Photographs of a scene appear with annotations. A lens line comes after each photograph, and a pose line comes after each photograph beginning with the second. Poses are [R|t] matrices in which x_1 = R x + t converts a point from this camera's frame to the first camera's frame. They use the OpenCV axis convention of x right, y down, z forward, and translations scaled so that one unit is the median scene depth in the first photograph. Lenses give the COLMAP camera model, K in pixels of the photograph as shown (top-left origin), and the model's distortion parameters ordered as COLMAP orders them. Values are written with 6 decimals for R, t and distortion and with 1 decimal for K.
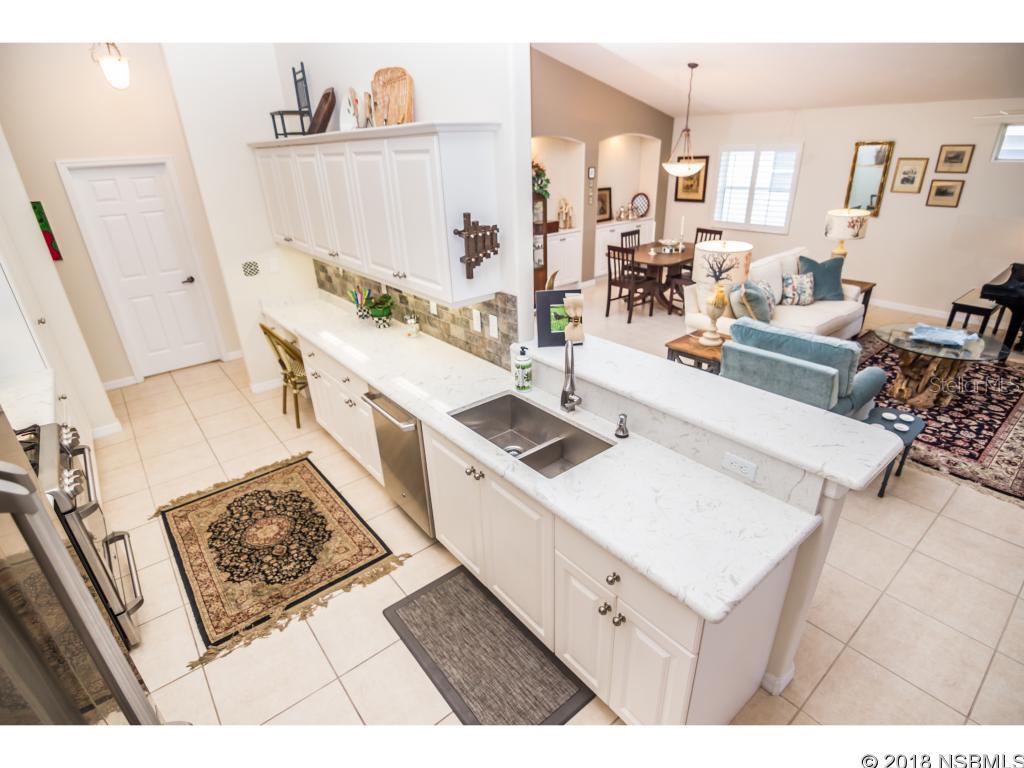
lens RADIAL K [[516.5, 0, 514.7], [0, 516.5, 391.6], [0, 0, 1]] dist [-0.001880, -0.014127]
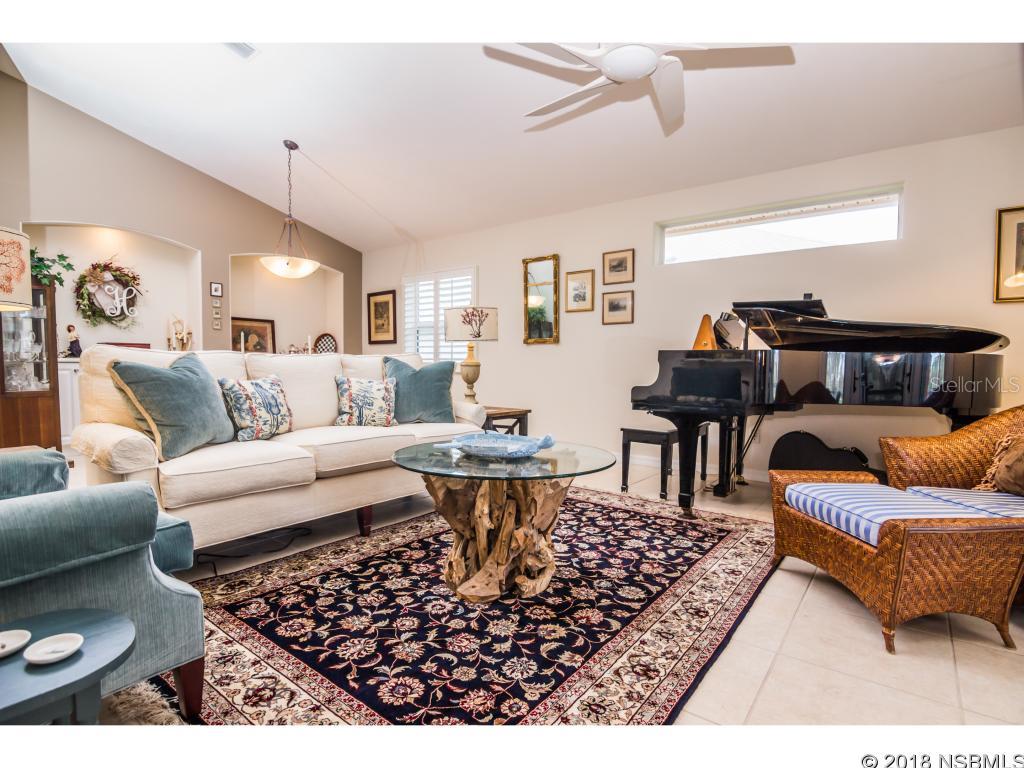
lens RADIAL K [[516.5, 0, 514.7], [0, 516.5, 391.6], [0, 0, 1]] dist [-0.001880, -0.014127]
pose [[0.972240, 0.029296, 0.232145, 0.550333], [0.061483, 0.925281, -0.374265, 0.024721], [-0.225764, 0.378148, 0.897794, 0.397674]]
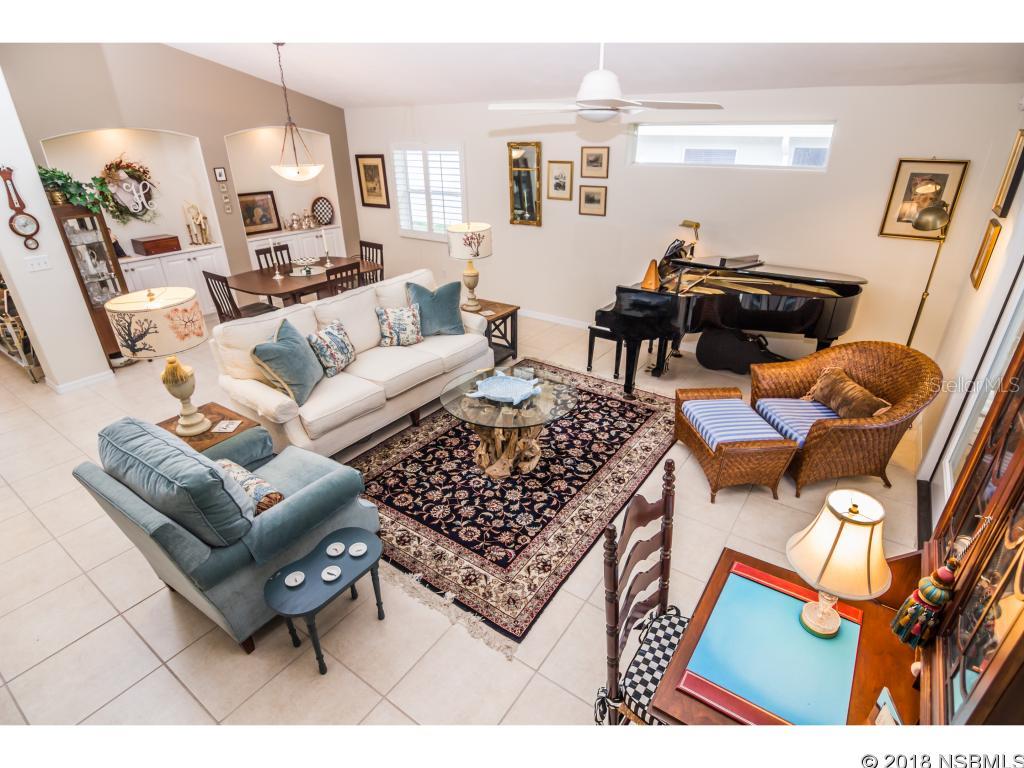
lens RADIAL K [[516.5, 0, 514.7], [0, 516.5, 391.6], [0, 0, 1]] dist [-0.001880, -0.014127]
pose [[0.961506, -0.096940, 0.257116, 0.480202], [0.093559, 0.995290, 0.025381, -0.094361], [-0.258365, -0.000348, 0.966047, 0.162046]]
